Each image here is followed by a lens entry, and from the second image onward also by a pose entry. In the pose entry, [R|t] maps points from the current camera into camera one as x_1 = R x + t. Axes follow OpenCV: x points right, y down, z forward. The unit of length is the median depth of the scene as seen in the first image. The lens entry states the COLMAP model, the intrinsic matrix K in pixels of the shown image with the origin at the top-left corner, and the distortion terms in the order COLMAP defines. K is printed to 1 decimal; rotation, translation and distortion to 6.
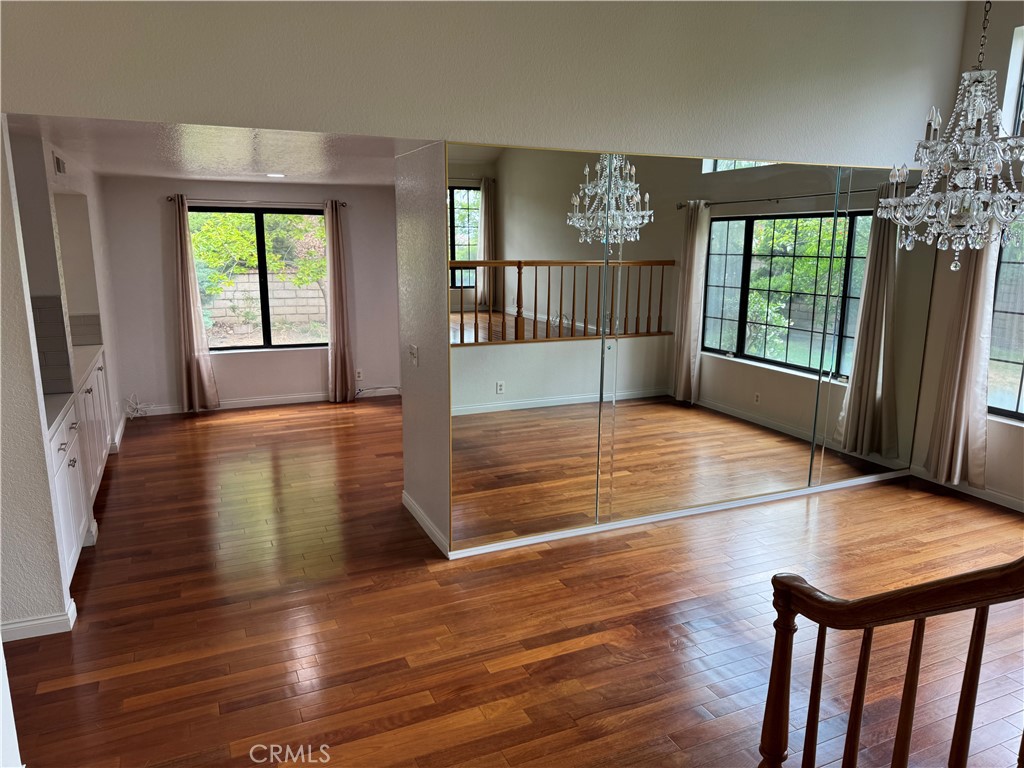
lens RADIAL K [[722.4, 0, 507.3], [0, 722.4, 377.9], [0, 0, 1]] dist [0.070588, -0.075854]
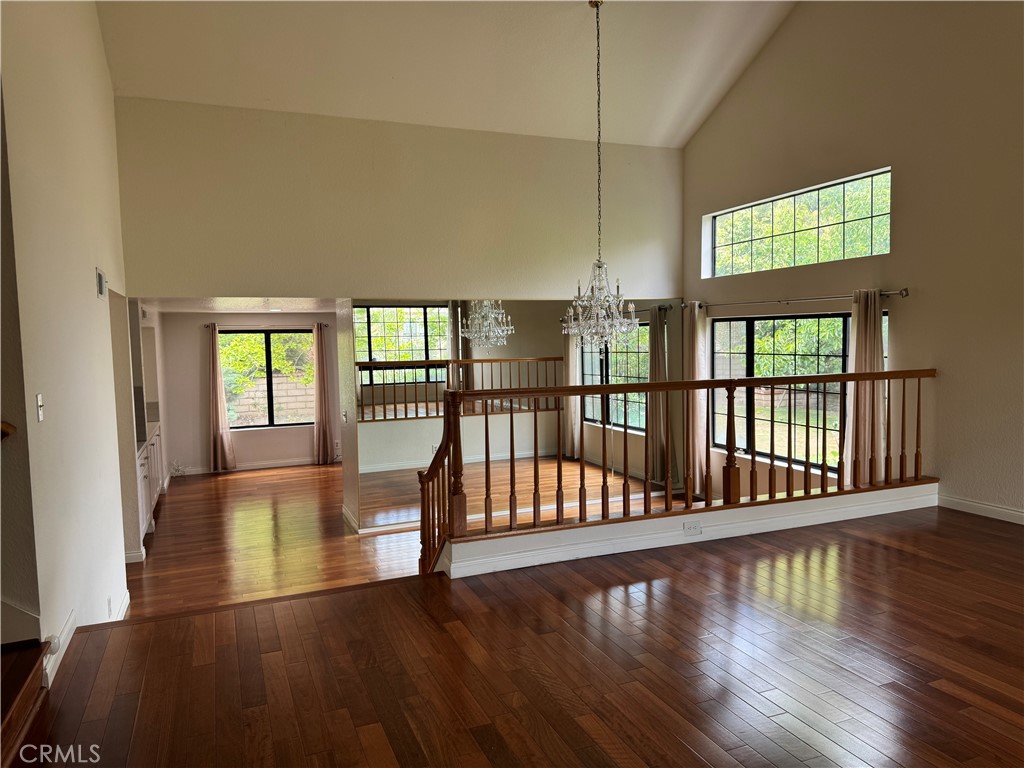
lens RADIAL K [[722.4, 0, 529.7], [0, 722.4, 383.5], [0, 0, 1]] dist [0.070588, -0.075854]
pose [[0.999582, -0.026063, -0.012477, 0.197206], [0.024179, 0.990860, -0.132706, 0.078666], [0.015822, 0.132349, 0.991077, -0.416225]]
